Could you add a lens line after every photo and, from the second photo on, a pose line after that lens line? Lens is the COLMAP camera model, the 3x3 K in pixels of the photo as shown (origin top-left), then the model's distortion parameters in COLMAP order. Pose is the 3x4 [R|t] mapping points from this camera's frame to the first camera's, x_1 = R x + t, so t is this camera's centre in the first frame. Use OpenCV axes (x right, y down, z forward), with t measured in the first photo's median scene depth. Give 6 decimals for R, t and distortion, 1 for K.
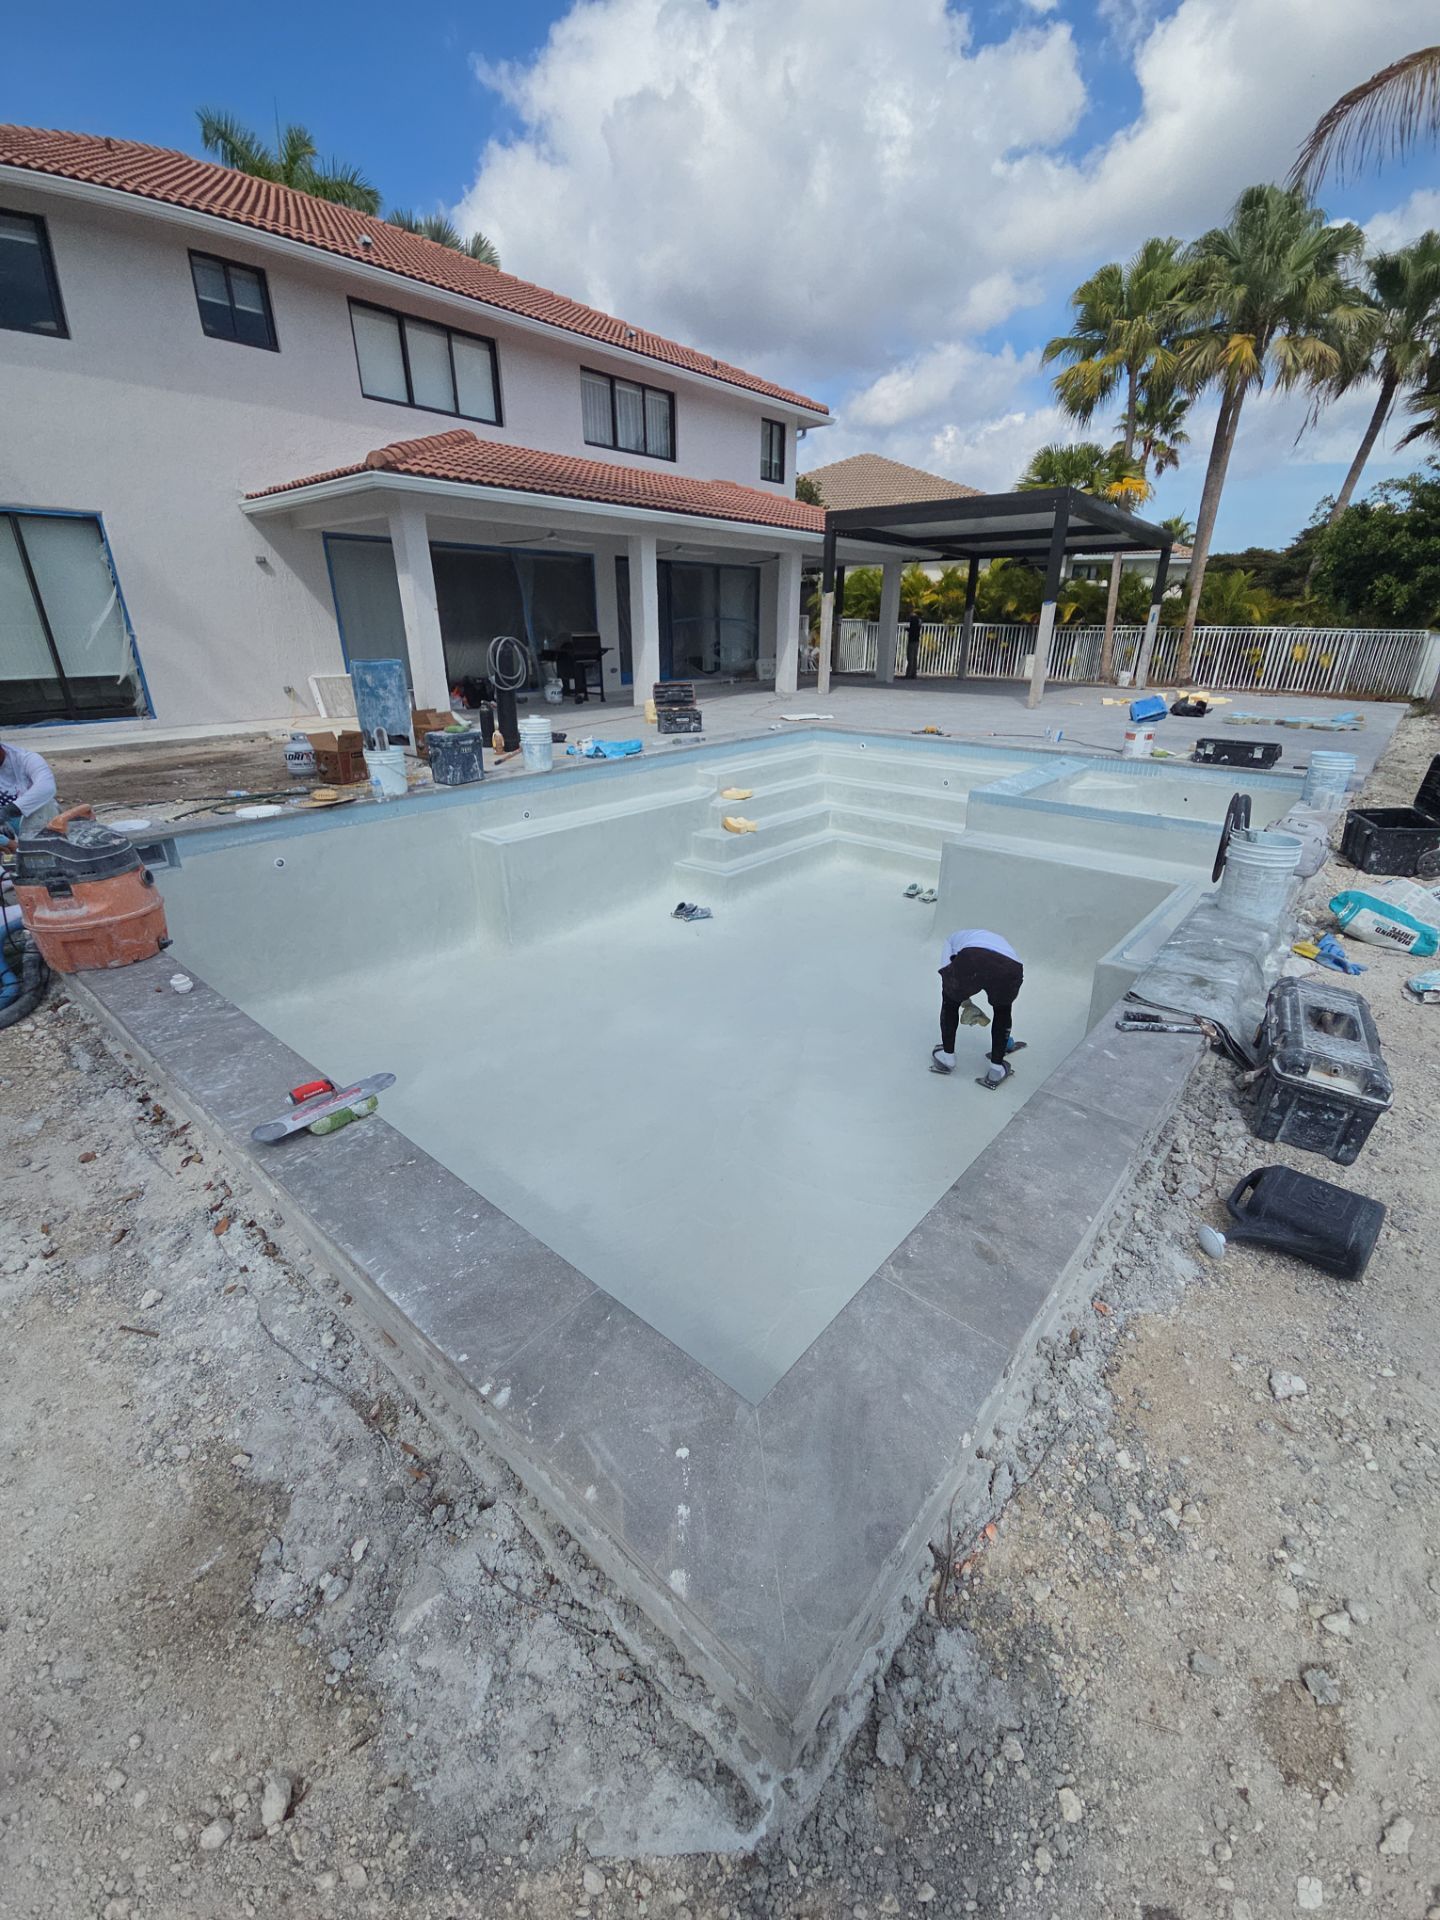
lens RADIAL K [[782.9, 0, 731.0], [0, 782.9, 949.3], [0, 0, 1]] dist [0.004159, -0.004176]
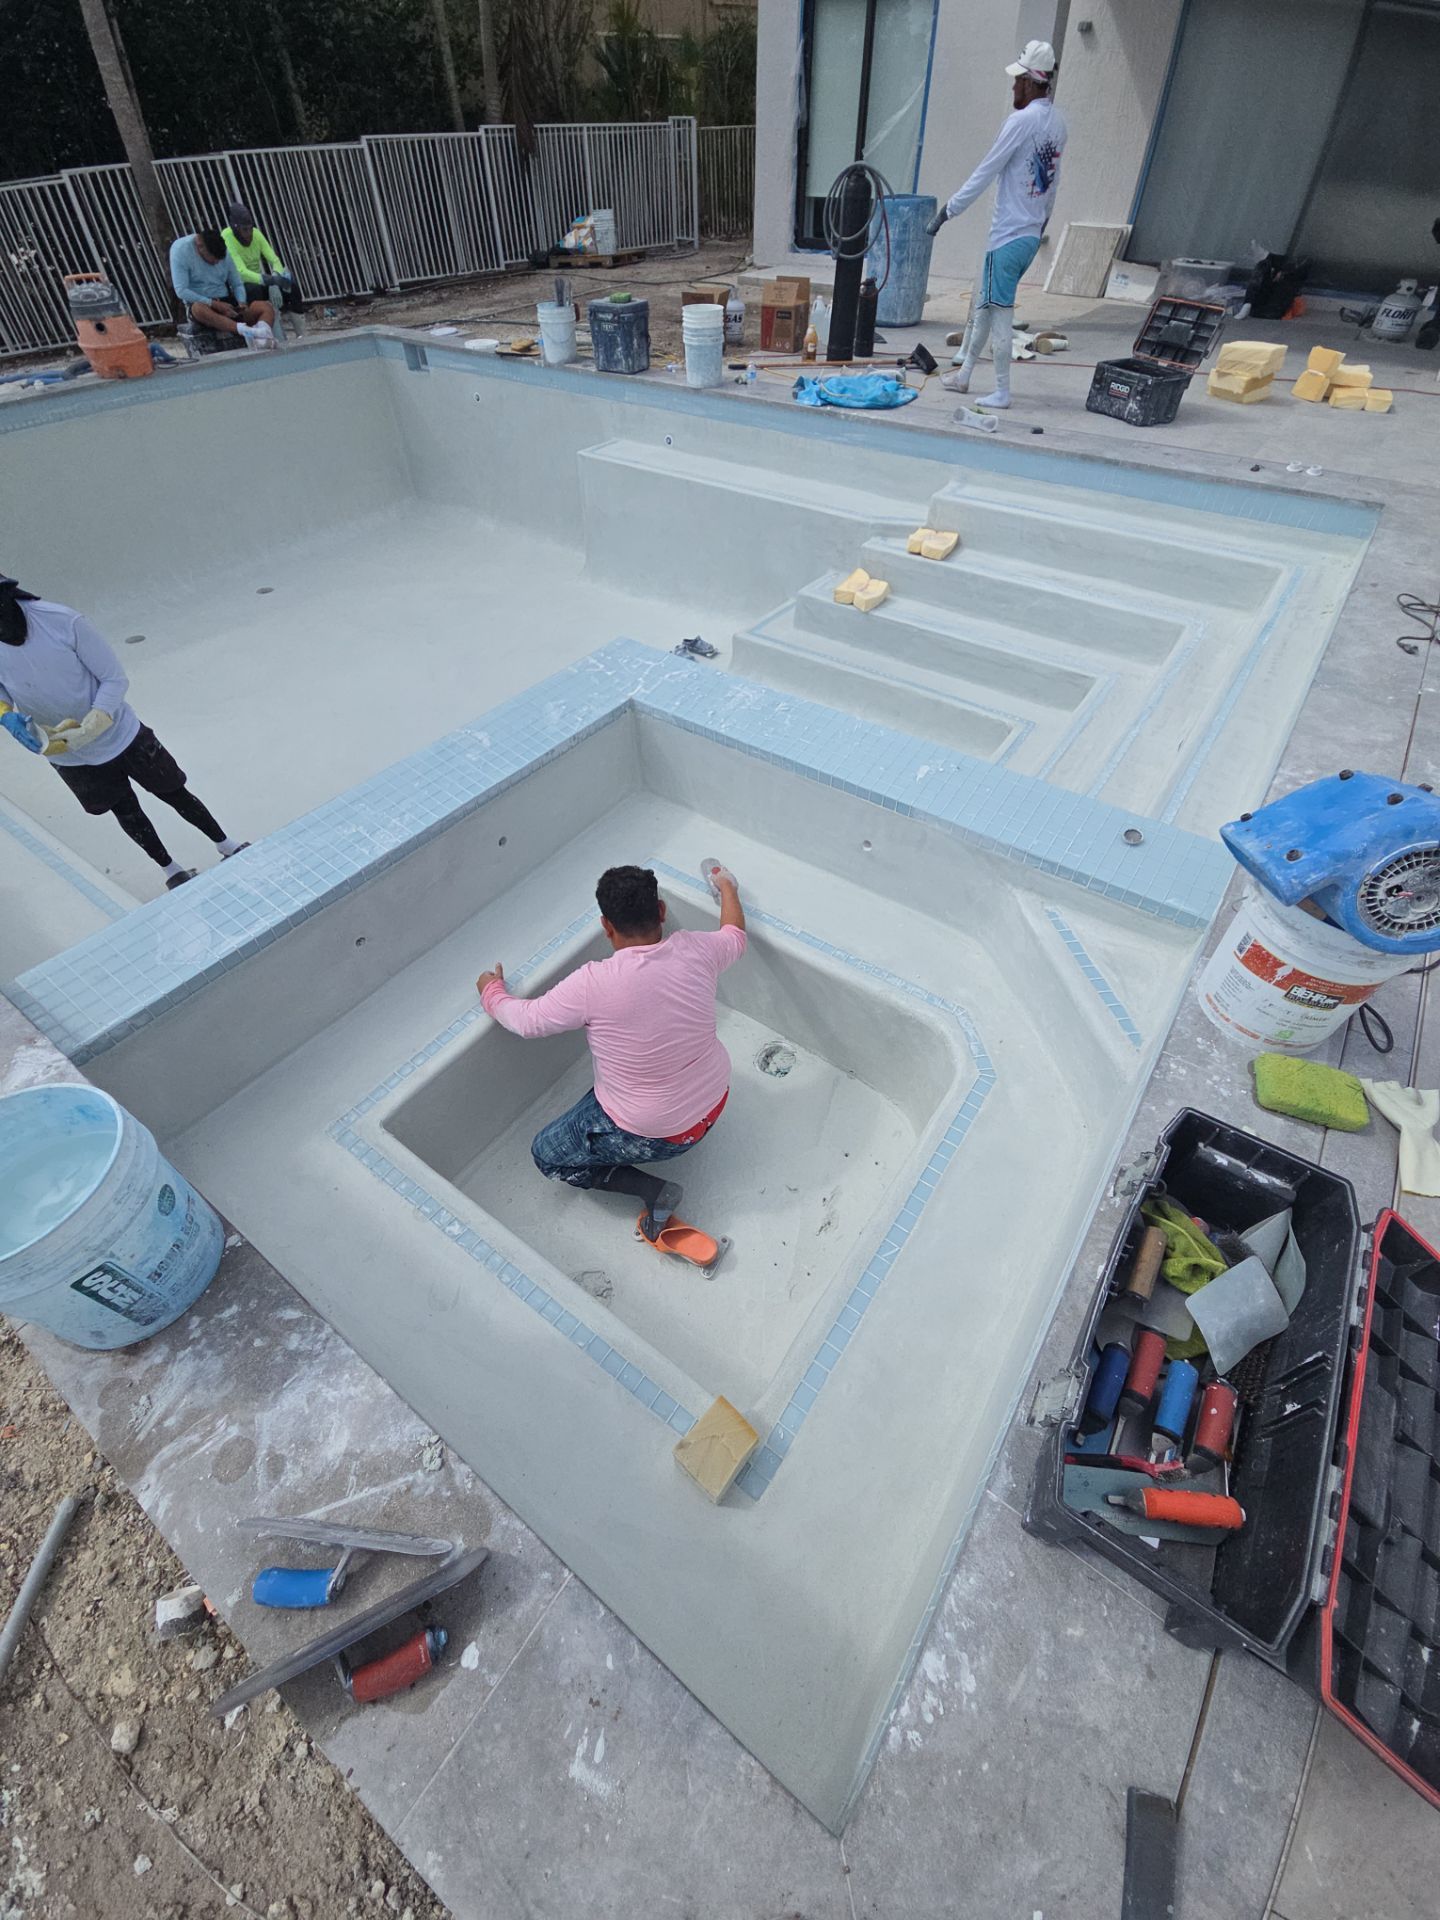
lens RADIAL K [[782.9, 0, 711.8], [0, 782.9, 952.8], [0, 0, 1]] dist [0.004159, -0.004176]
pose [[0.063188, 0.726626, -0.684121, 0.485232], [-0.377616, 0.651934, 0.657562, -0.258677], [0.923804, 0.216785, 0.315580, 0.602538]]
